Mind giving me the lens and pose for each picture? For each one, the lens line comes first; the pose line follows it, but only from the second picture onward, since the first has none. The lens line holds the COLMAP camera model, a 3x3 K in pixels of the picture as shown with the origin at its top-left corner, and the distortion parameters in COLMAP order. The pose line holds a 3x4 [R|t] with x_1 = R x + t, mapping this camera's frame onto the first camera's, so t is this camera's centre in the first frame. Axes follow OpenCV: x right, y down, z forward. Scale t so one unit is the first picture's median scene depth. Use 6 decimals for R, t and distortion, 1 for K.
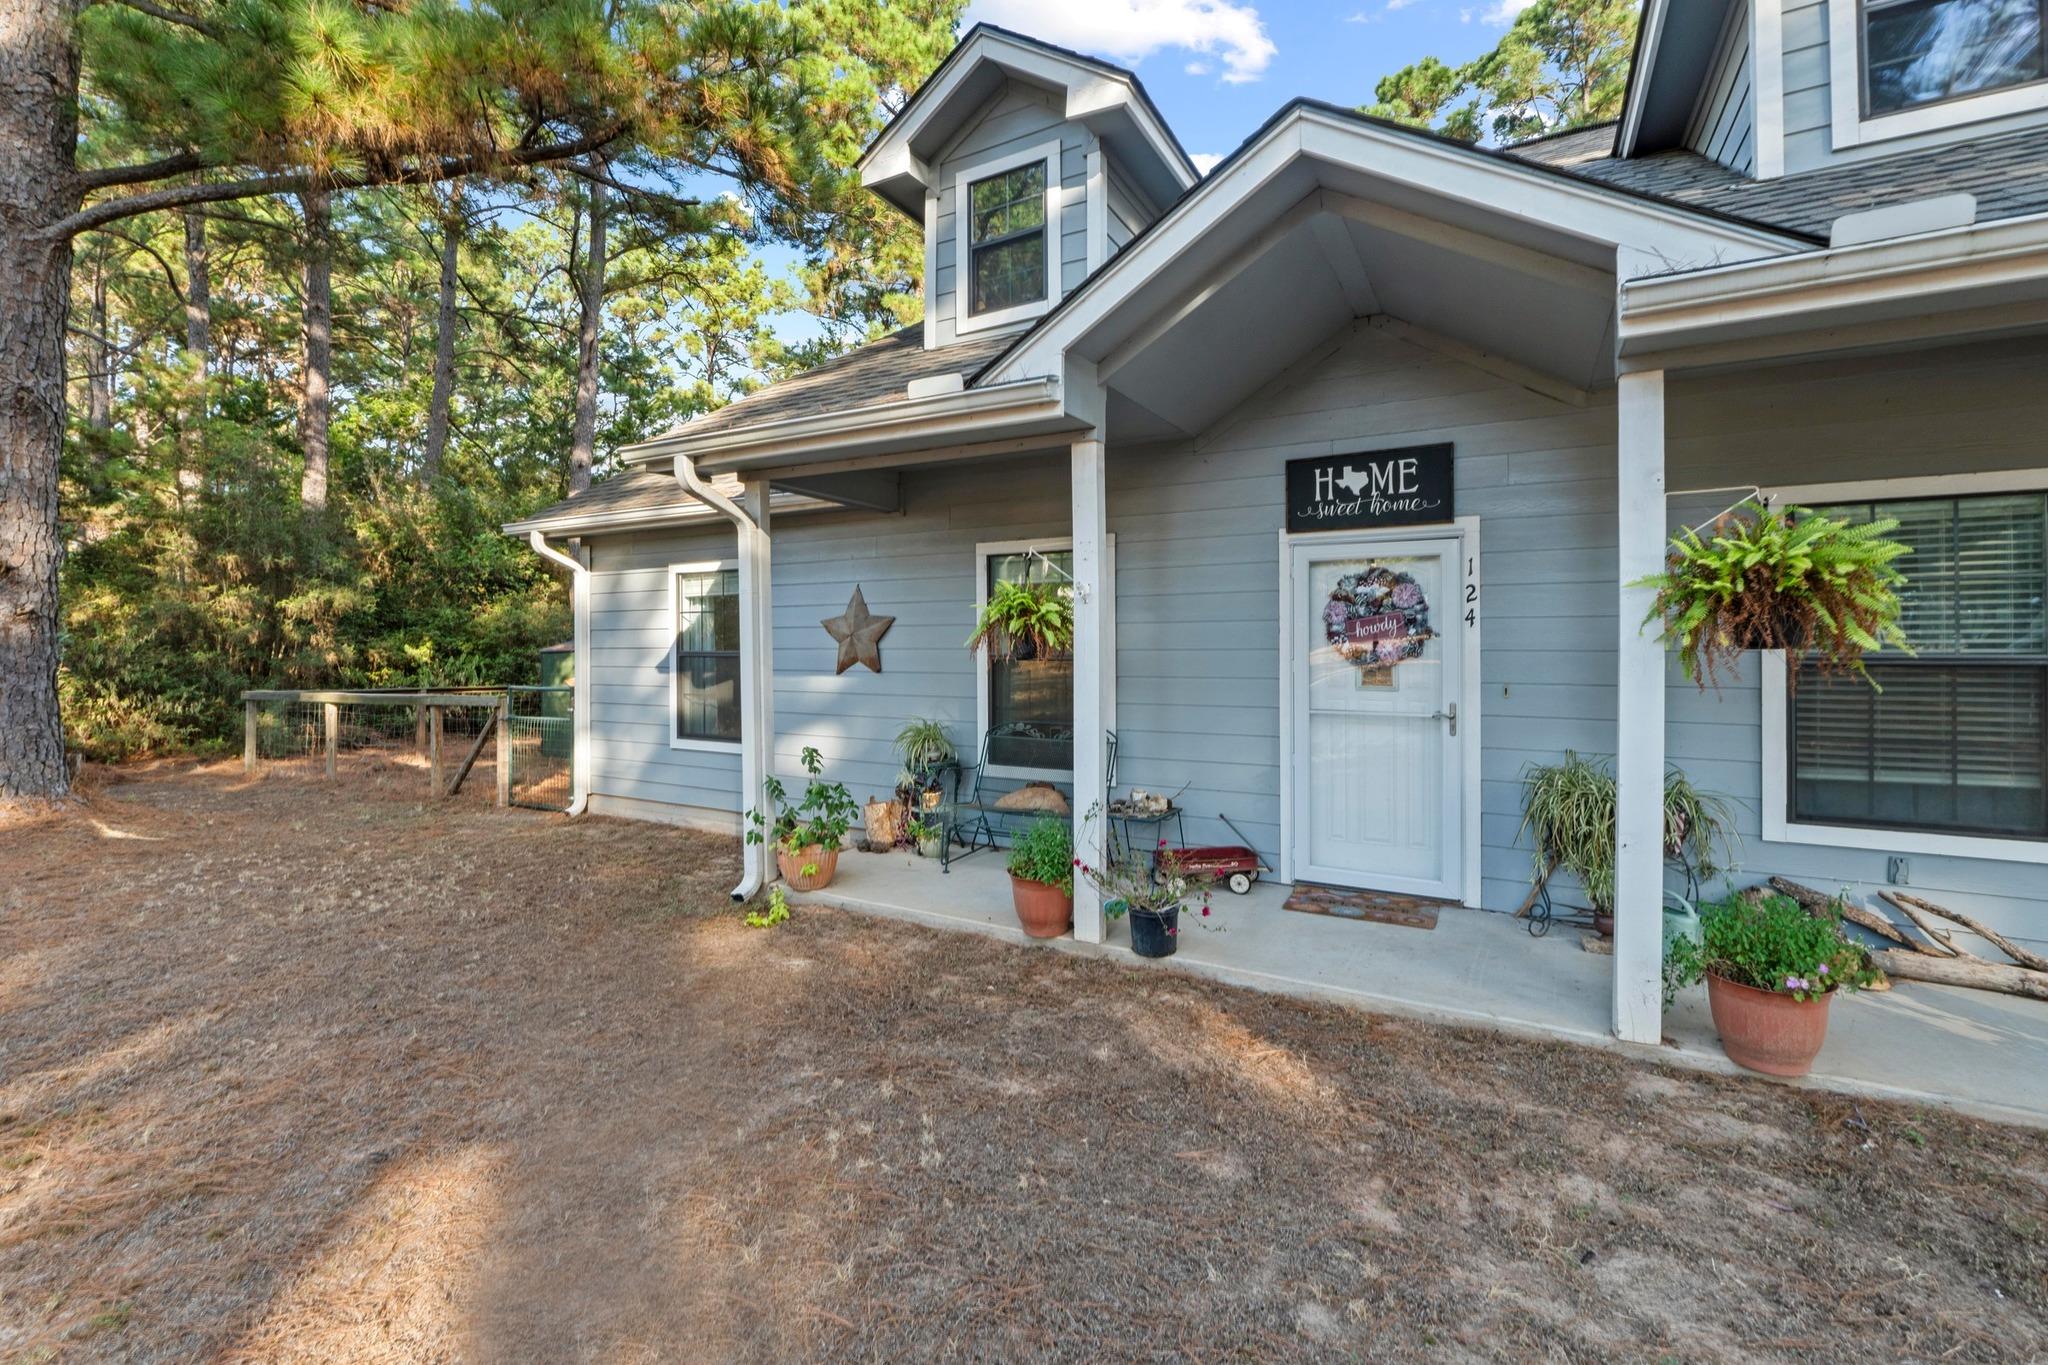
lens RADIAL K [[890.2, 0, 1015.5], [0, 890.2, 644.8], [0, 0, 1]] dist [-0.007035, 0.000377]
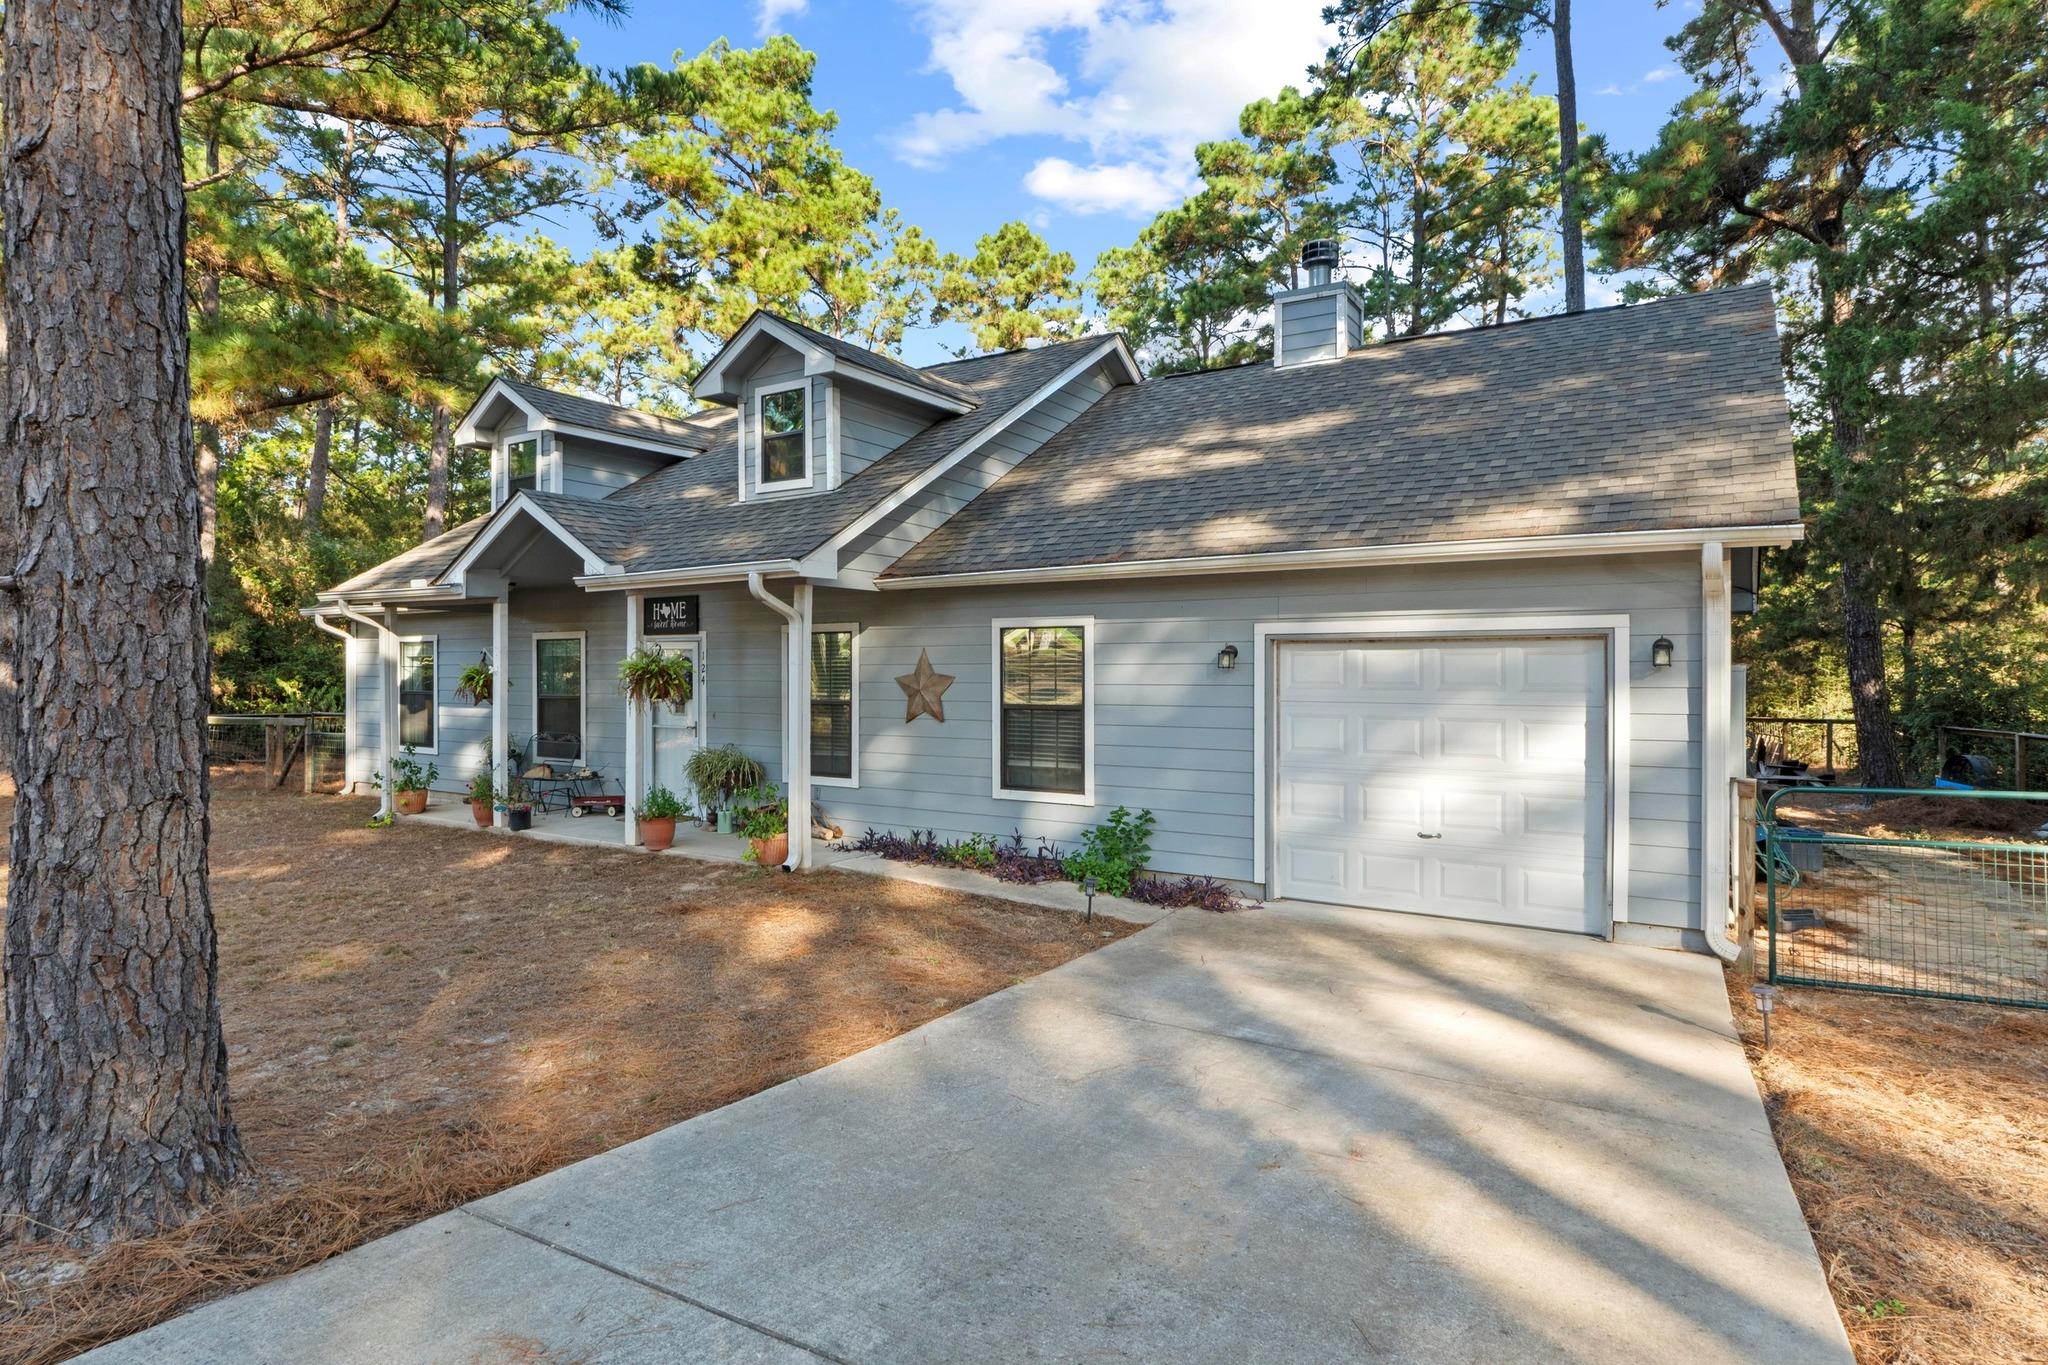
lens RADIAL K [[1114.8, 0, 1021.2], [0, 1114.8, 659.5], [0, 0, 1]] dist [0.001434, 0.000570]
pose [[0.998323, -0.000390, -0.057889, 1.322197], [0.000166, 0.999992, -0.003873, -0.064227], [0.057890, 0.003857, 0.998316, -1.461055]]
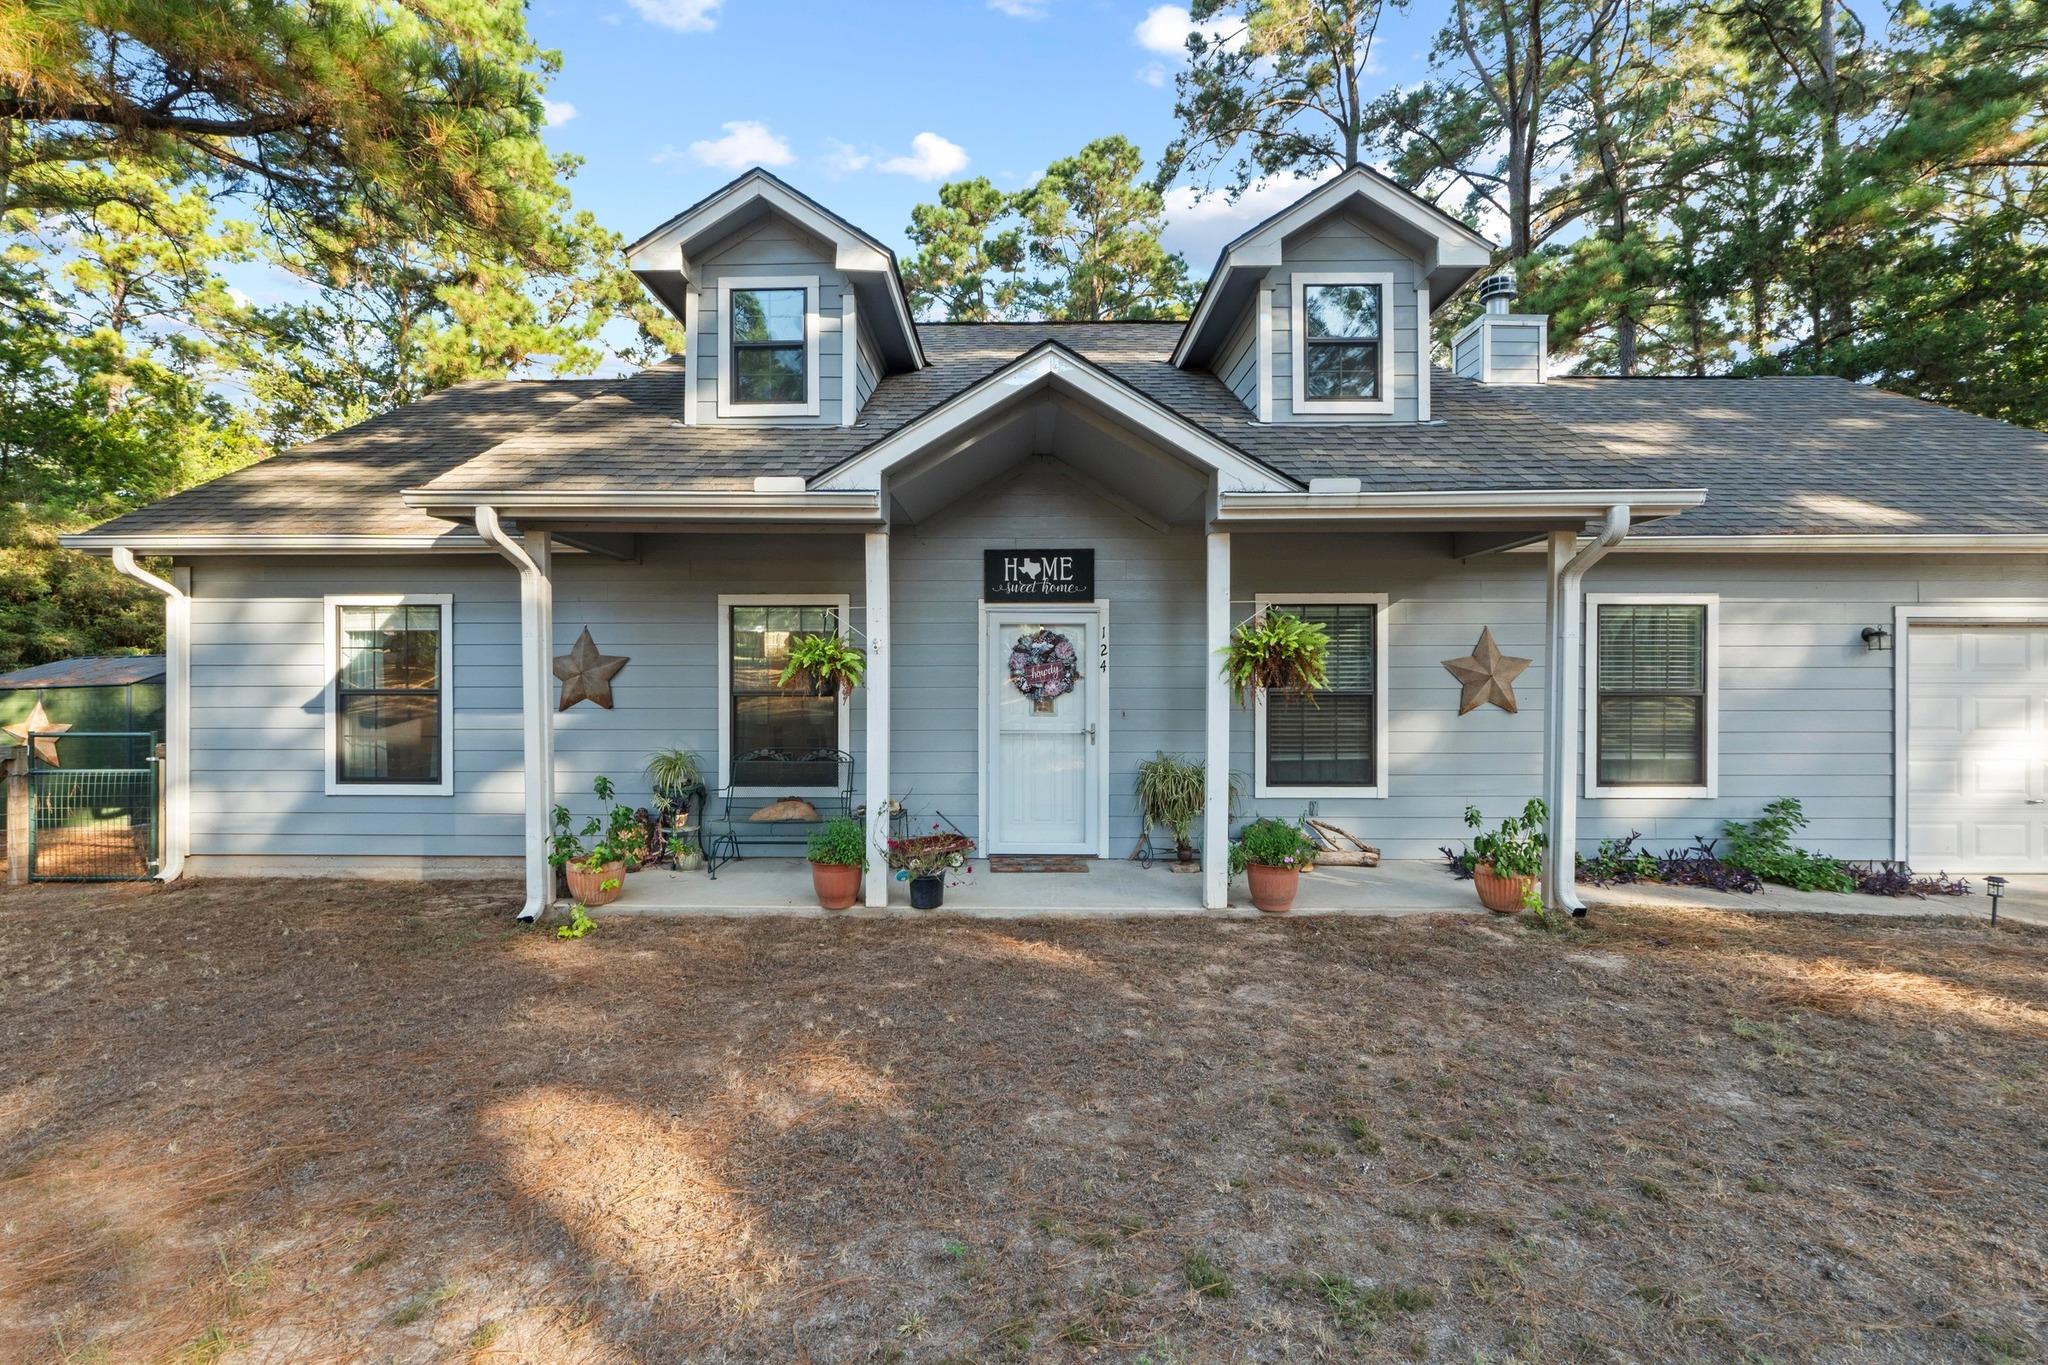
lens RADIAL K [[889.8, 0, 1017.3], [0, 889.8, 680.5], [0, 0, 1]] dist [-0.004380, -0.000153]
pose [[0.872713, 0.001176, 0.488233, -0.333493], [-0.002057, 0.999997, 0.001268, -0.007180], [-0.488230, -0.002111, 0.872713, -0.233092]]
